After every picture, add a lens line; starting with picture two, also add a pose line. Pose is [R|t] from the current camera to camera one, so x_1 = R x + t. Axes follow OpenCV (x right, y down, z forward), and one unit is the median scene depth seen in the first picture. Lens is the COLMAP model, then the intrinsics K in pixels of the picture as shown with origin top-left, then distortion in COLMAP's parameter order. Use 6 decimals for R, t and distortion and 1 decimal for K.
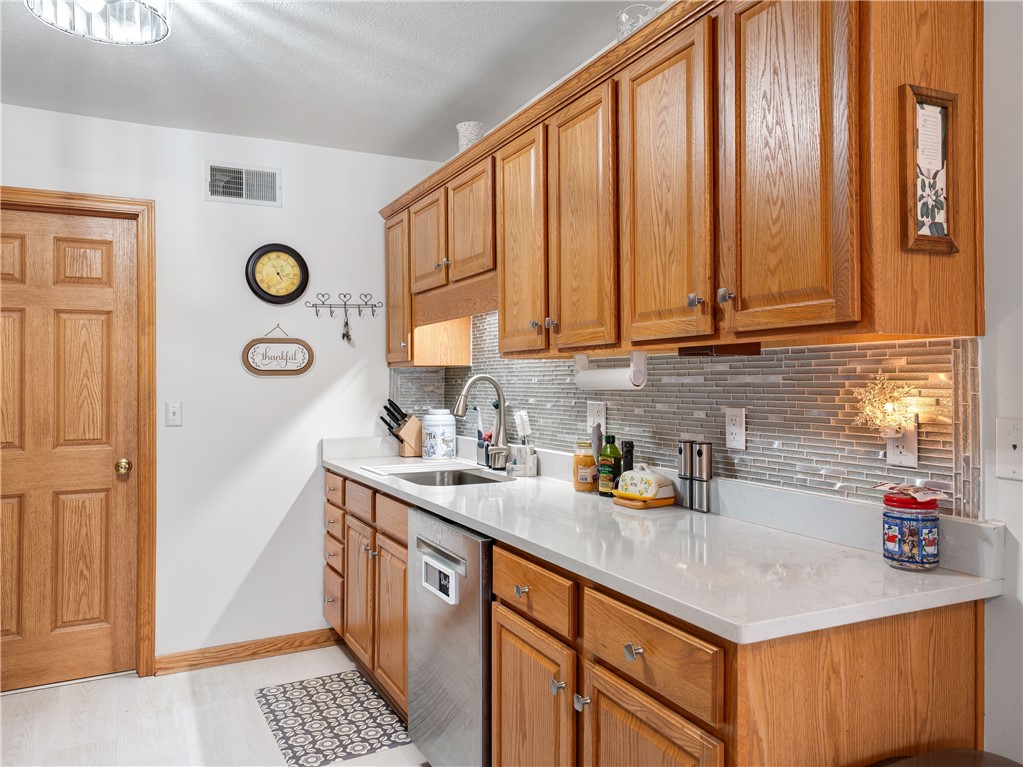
lens RADIAL K [[736.7, 0, 509.2], [0, 736.7, 392.1], [0, 0, 1]] dist [0.022272, 0.030704]
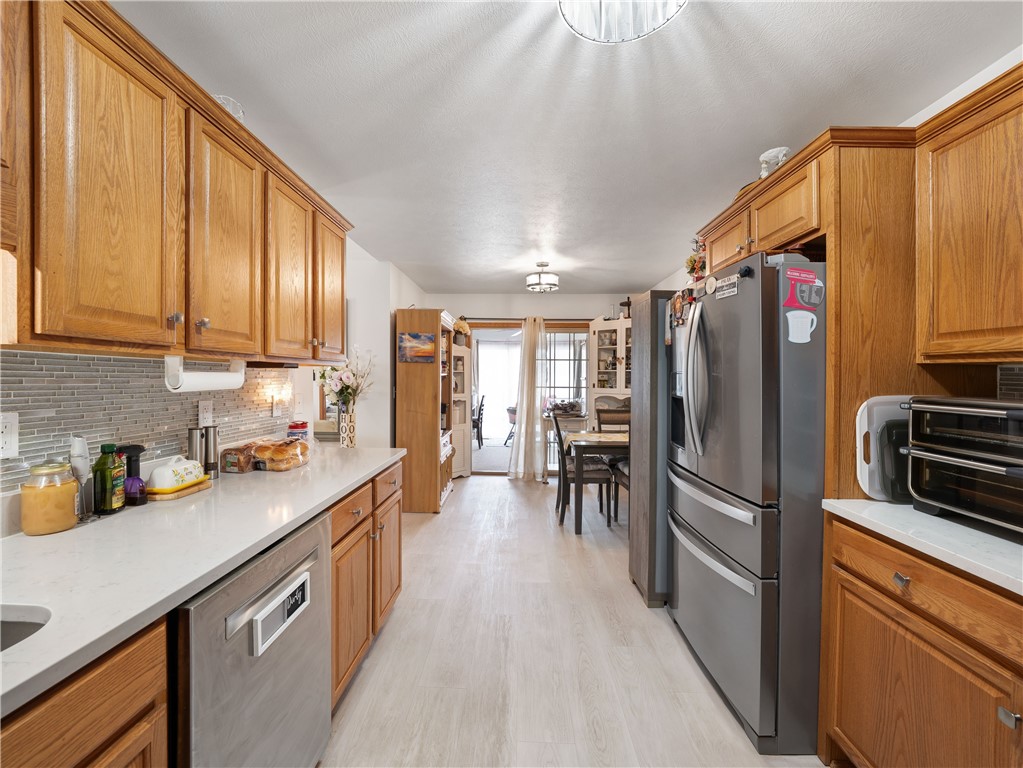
lens RADIAL K [[418.9, 0, 514.0], [0, 418.9, 380.9], [0, 0, 1]] dist [-0.010809, 0.001253]
pose [[-0.884005, -0.005712, 0.467443, -0.369828], [0.001182, 0.999895, 0.014455, -0.016256], [-0.467476, 0.013331, -0.883905, 0.840830]]
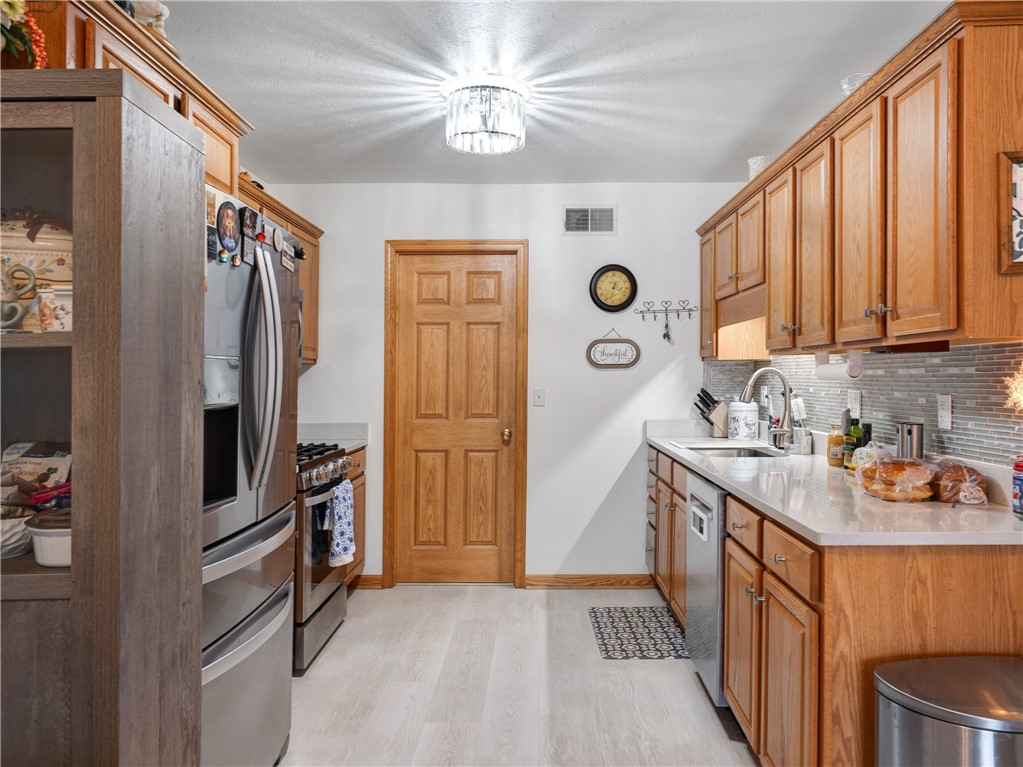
lens RADIAL K [[736.7, 0, 517.6], [0, 736.7, 393.1], [0, 0, 1]] dist [0.022272, 0.030704]
pose [[0.876843, 0.016283, -0.480501, 0.157961], [-0.013163, 0.999865, 0.009863, 0.009931], [0.480596, -0.002324, 0.876939, -0.192082]]
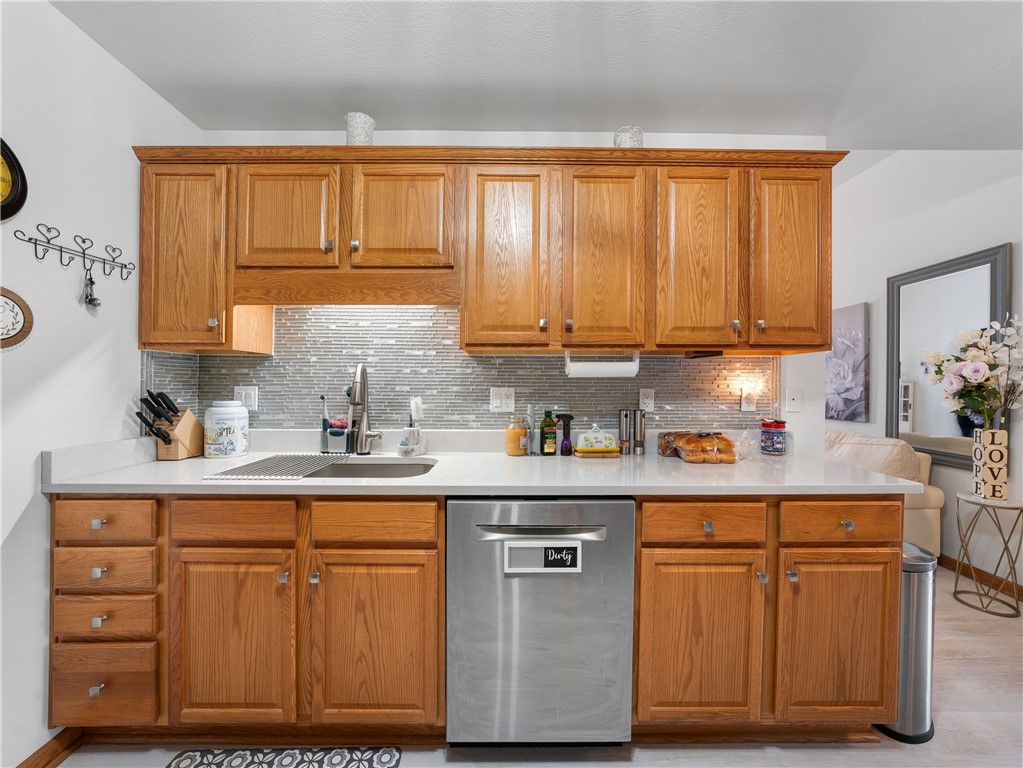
lens RADIAL K [[418.9, 0, 512.8], [0, 418.9, 386.1], [0, 0, 1]] dist [-0.010809, 0.001253]
pose [[0.445162, 0.007084, 0.895422, -0.416936], [0.006741, 0.999914, -0.011263, 0.014450], [-0.895425, 0.011050, 0.445076, 0.496050]]
